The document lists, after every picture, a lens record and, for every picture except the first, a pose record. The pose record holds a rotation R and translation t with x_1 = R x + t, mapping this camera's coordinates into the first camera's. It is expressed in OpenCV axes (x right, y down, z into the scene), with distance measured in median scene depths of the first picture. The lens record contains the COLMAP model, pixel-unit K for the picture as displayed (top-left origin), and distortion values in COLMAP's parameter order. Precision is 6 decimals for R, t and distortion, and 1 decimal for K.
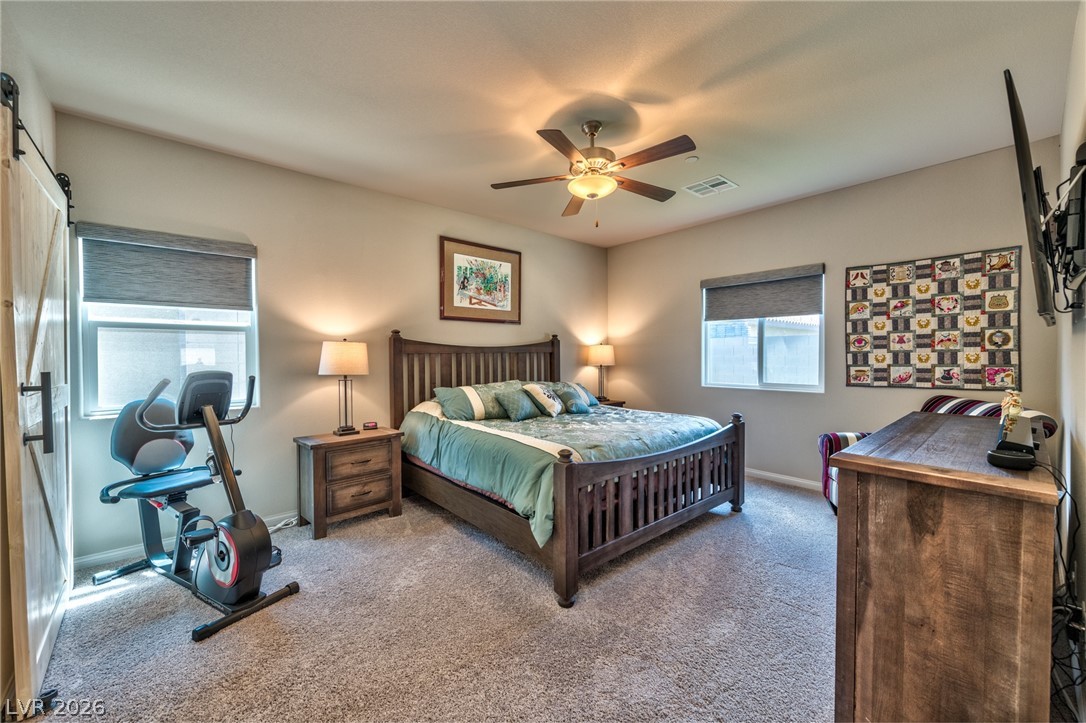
lens RADIAL K [[425.1, 0, 570.2], [0, 425.1, 362.6], [0, 0, 1]] dist [0.001137, 0.000012]
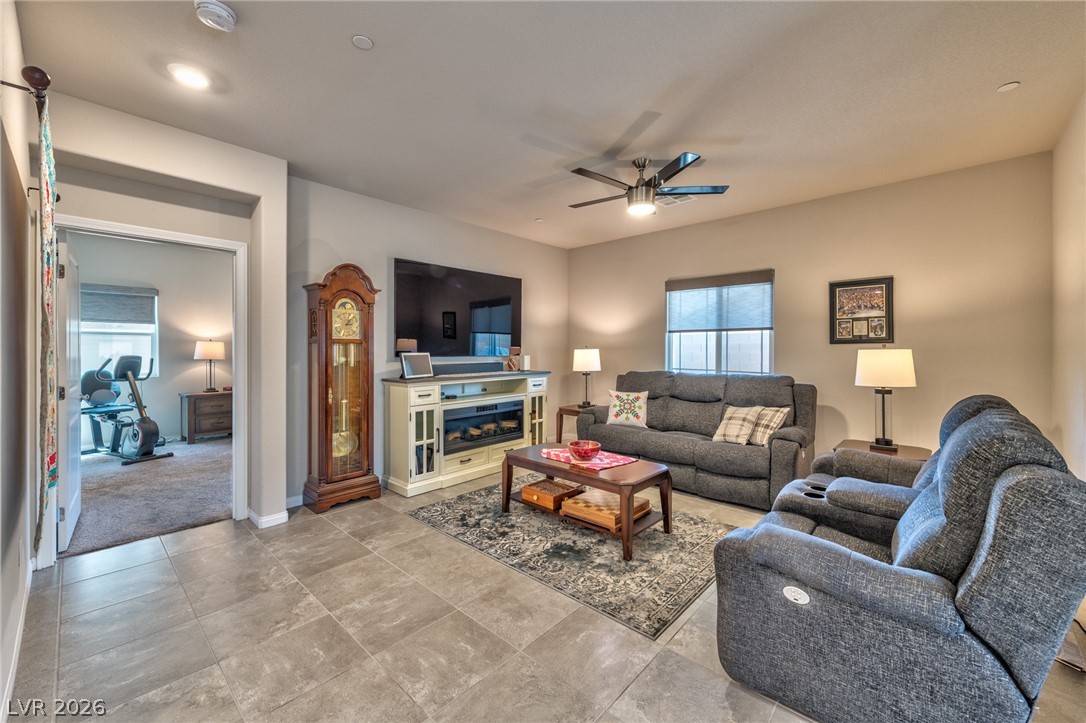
lens RADIAL K [[425.1, 0, 554.7], [0, 425.1, 352.5], [0, 0, 1]] dist [0.001137, 0.000012]
pose [[0.996317, -0.000060, 0.085749, 1.029634], [0.001313, 0.999893, -0.014552, 0.035854], [-0.085739, 0.014611, 0.996211, -1.236210]]
